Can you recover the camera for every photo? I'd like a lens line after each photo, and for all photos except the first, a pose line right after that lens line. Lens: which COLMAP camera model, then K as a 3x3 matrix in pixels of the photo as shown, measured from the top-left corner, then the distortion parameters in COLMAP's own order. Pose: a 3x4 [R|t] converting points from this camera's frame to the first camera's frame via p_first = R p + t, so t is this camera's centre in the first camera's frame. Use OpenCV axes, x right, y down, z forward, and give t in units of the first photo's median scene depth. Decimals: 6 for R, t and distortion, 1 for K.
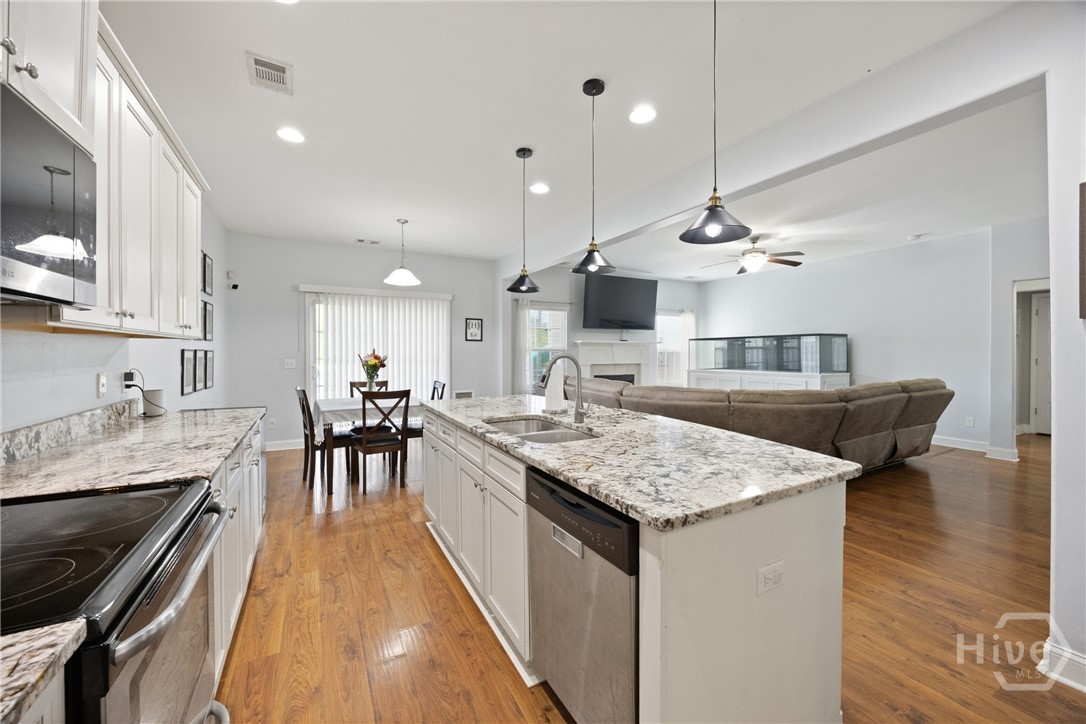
lens RADIAL K [[423.0, 0, 542.9], [0, 423.0, 355.1], [0, 0, 1]] dist [-0.003451, 0.000089]
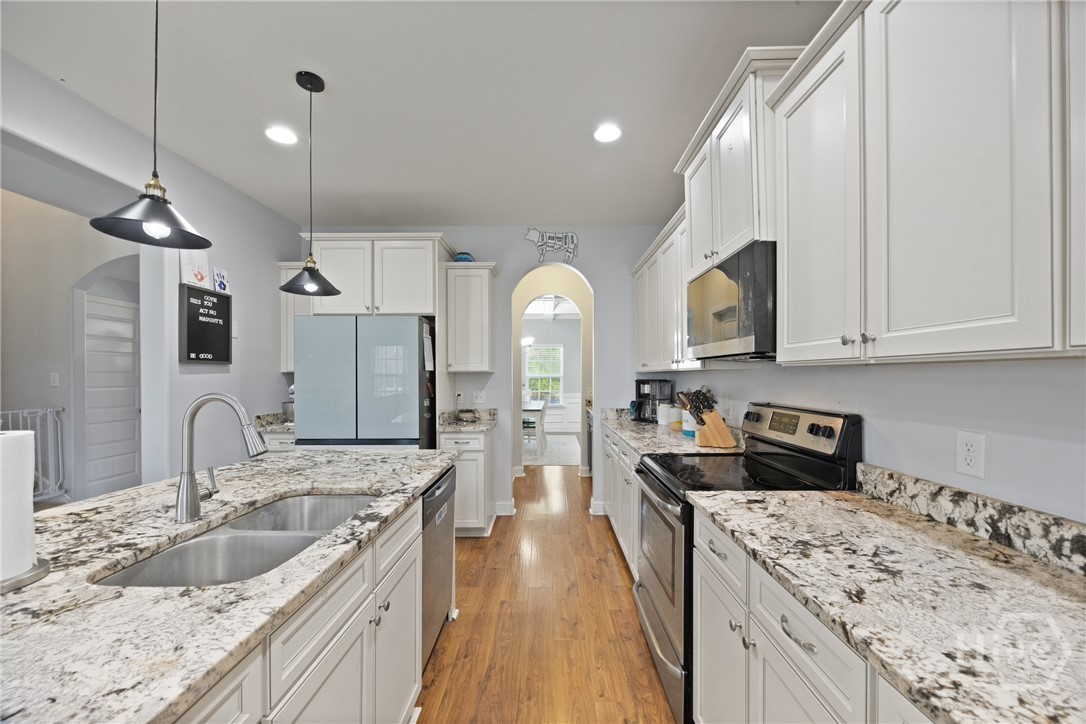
lens RADIAL K [[423.0, 0, 549.3], [0, 423.0, 376.3], [0, 0, 1]] dist [-0.003451, 0.000089]
pose [[-0.879521, 0.000858, 0.475859, -0.380415], [0.004685, 0.999966, 0.006858, -0.017879], [-0.475837, 0.008261, -0.879495, 0.827584]]
